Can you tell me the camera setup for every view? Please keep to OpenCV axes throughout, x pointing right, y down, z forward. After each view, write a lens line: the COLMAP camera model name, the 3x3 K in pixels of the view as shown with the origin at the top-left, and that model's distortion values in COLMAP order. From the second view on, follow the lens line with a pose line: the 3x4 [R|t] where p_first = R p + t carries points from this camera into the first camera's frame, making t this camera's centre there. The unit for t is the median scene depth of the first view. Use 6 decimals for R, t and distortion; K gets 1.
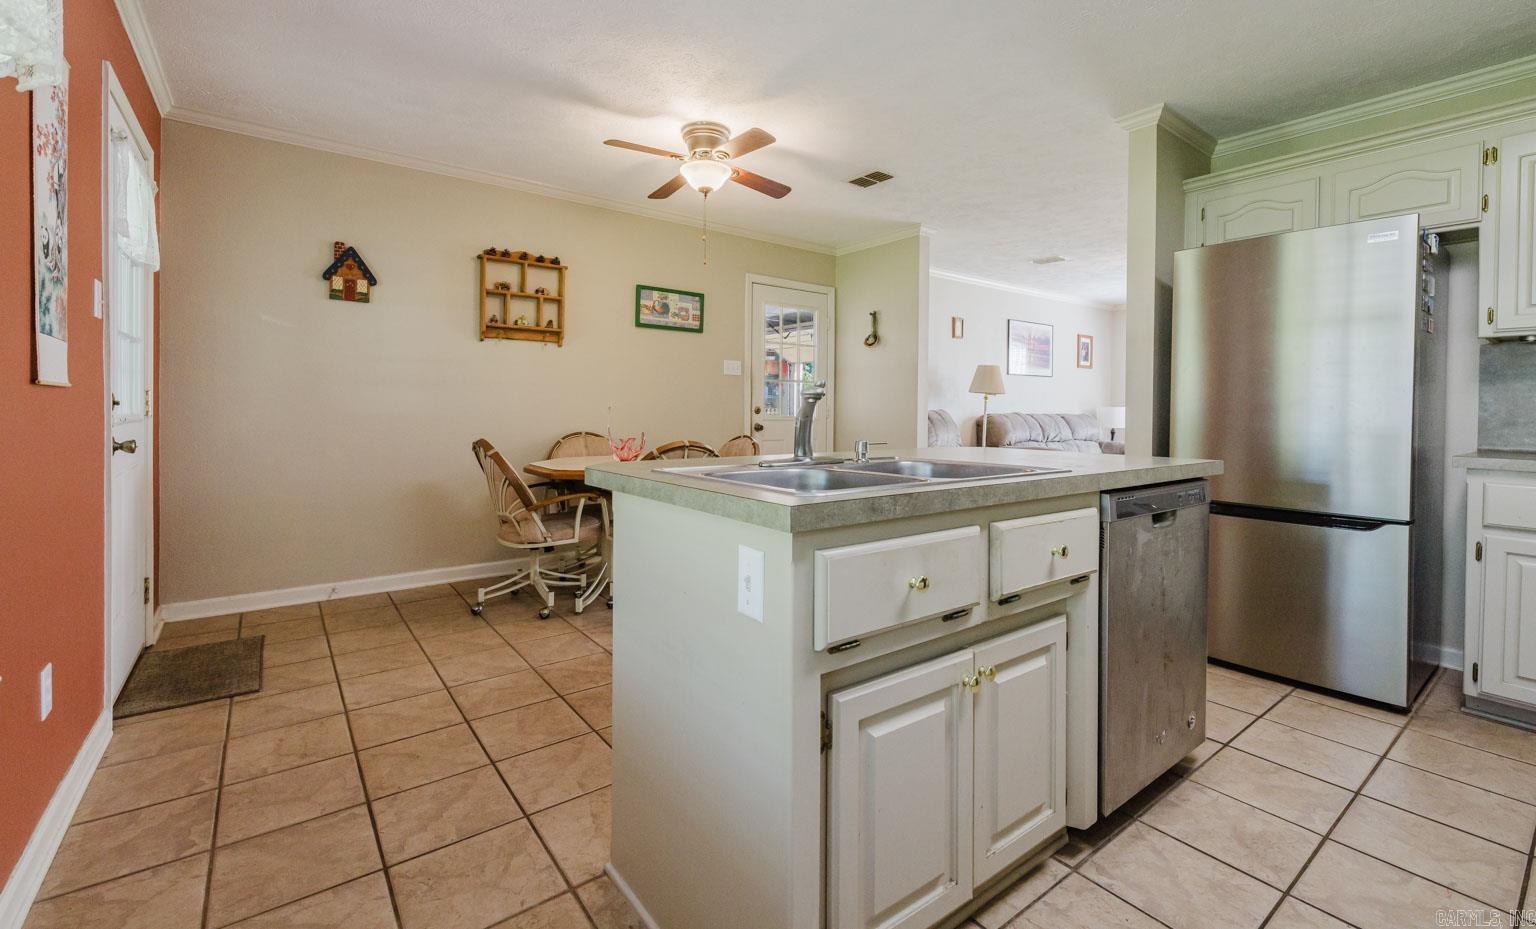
lens RADIAL K [[645.8, 0, 766.7], [0, 645.8, 411.3], [0, 0, 1]] dist [0.000796, 0.000146]
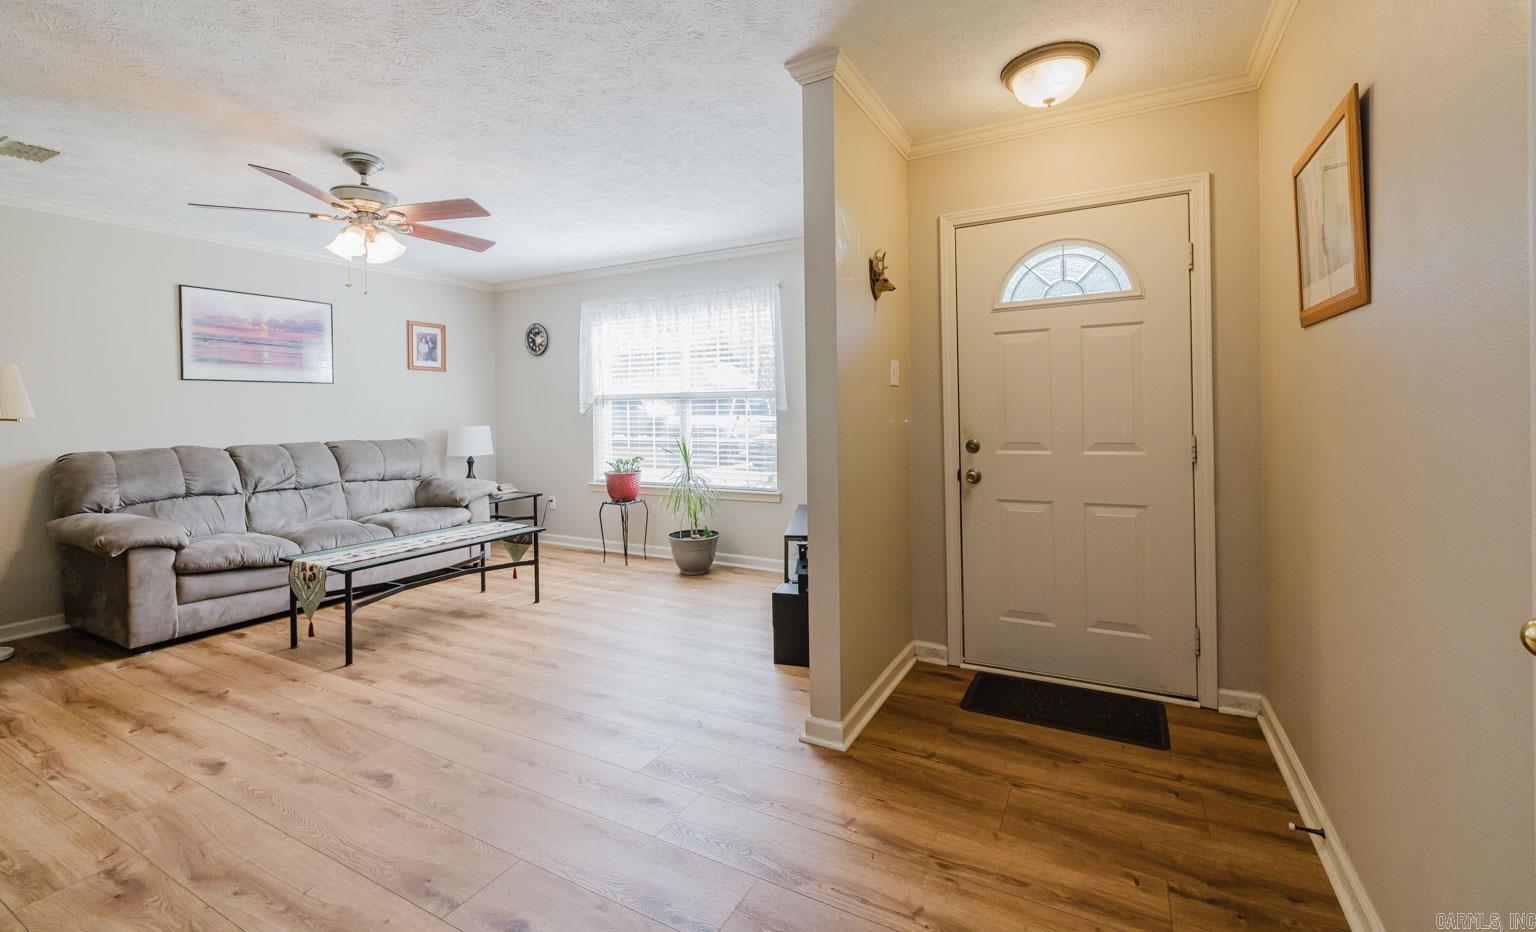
lens RADIAL K [[645.8, 0, 766.7], [0, 645.8, 412.8], [0, 0, 1]] dist [0.000796, 0.000146]
pose [[0.909751, -0.022896, 0.414523, 1.090791], [0.025143, 0.999684, 0.000037, -0.025325], [-0.414393, 0.010389, 0.910039, 0.454243]]
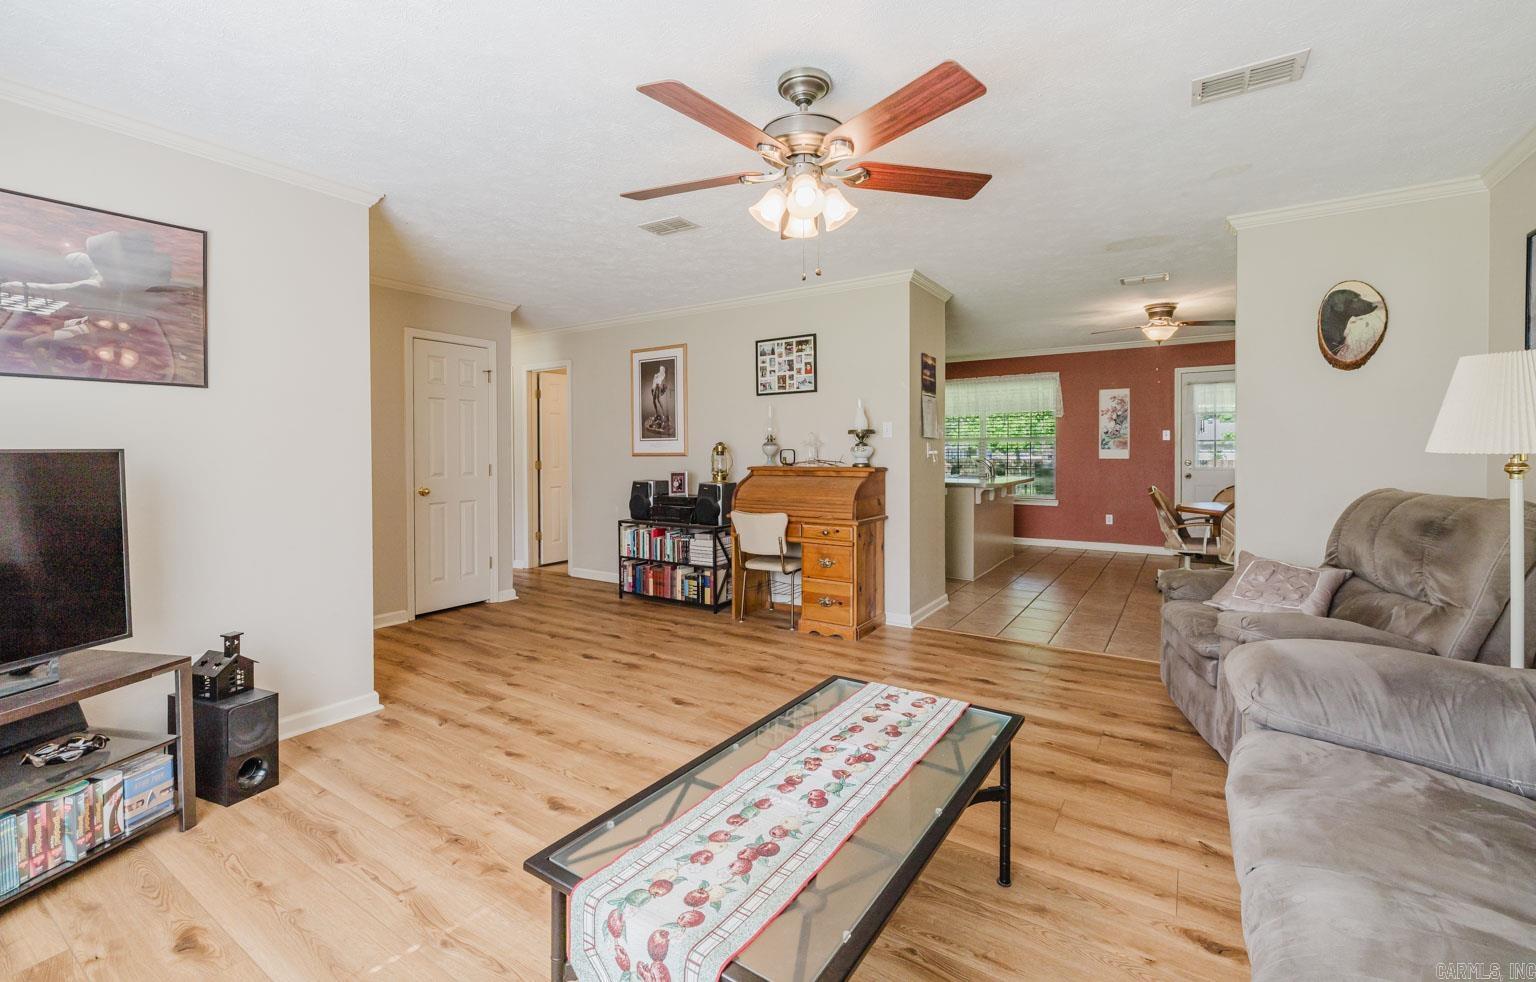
lens RADIAL K [[656.2, 0, 754.3], [0, 656.2, 459.3], [0, 0, 1]] dist [-0.001712, -0.000034]
pose [[-0.945634, -0.001940, -0.325226, 1.190989], [-0.008591, 0.999782, 0.019015, -0.042090], [0.325118, 0.020775, -0.945445, 1.843623]]
